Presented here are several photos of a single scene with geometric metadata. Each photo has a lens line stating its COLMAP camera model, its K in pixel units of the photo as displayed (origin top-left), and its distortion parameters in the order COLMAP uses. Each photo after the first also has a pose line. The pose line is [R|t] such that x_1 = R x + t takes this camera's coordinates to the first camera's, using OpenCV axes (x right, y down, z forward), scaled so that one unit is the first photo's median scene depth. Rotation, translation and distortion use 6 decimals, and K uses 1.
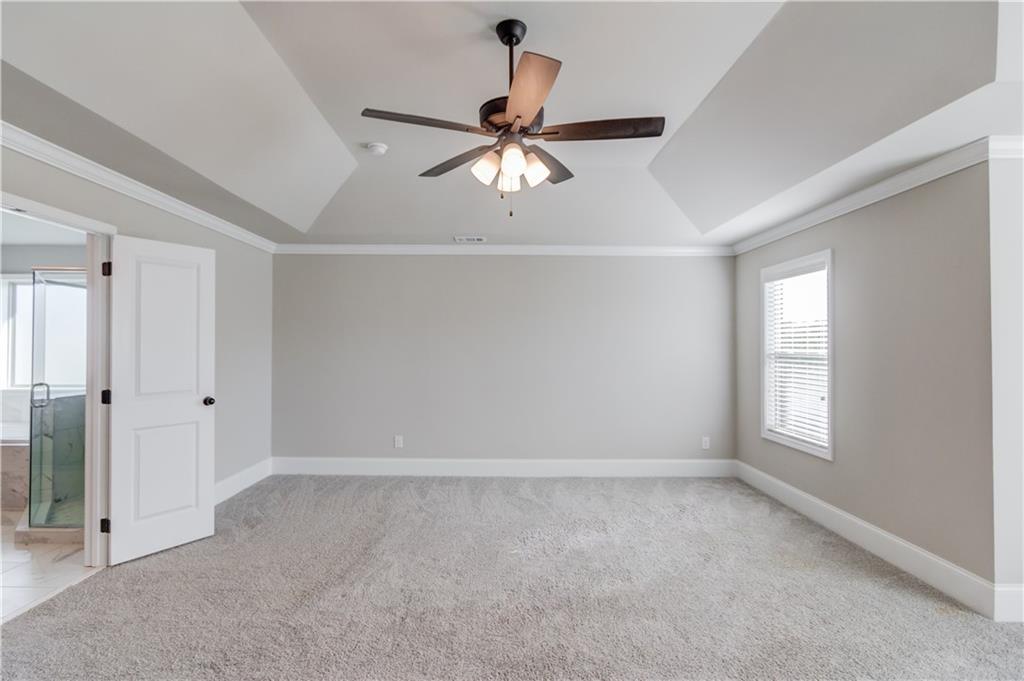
lens RADIAL K [[494.2, 0, 488.2], [0, 494.2, 342.4], [0, 0, 1]] dist [-0.015659, 0.007623]
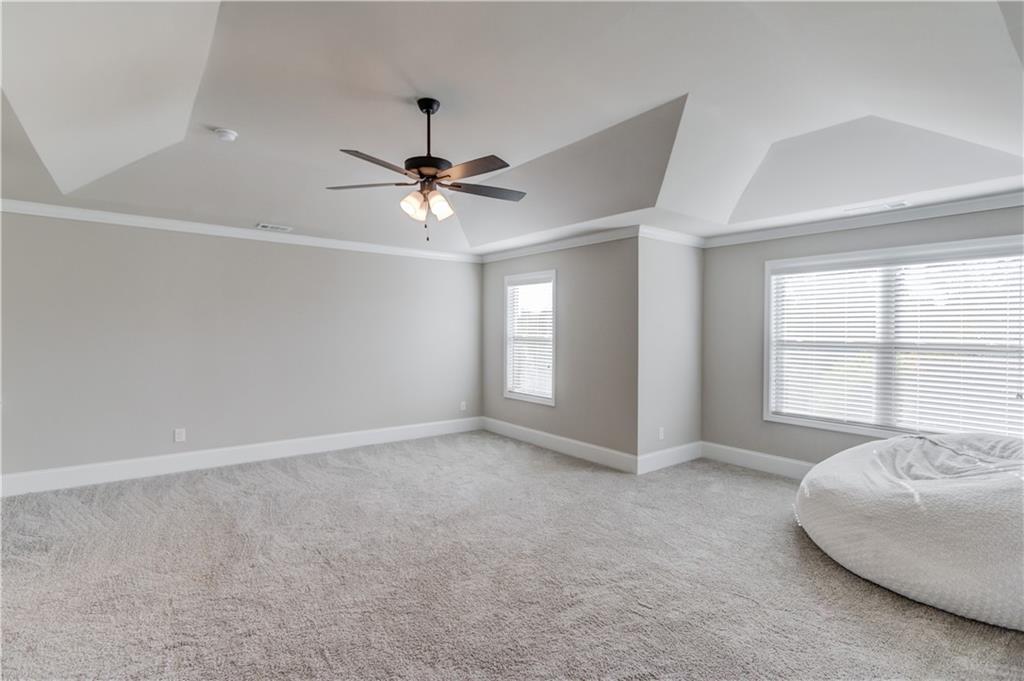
lens RADIAL K [[494.2, 0, 512.1], [0, 494.2, 336.9], [0, 0, 1]] dist [-0.015659, 0.007623]
pose [[0.781000, -0.006492, 0.624497, -0.370439], [-0.010454, 0.999670, 0.023466, -0.013548], [-0.624443, -0.024855, 0.780675, -0.131213]]
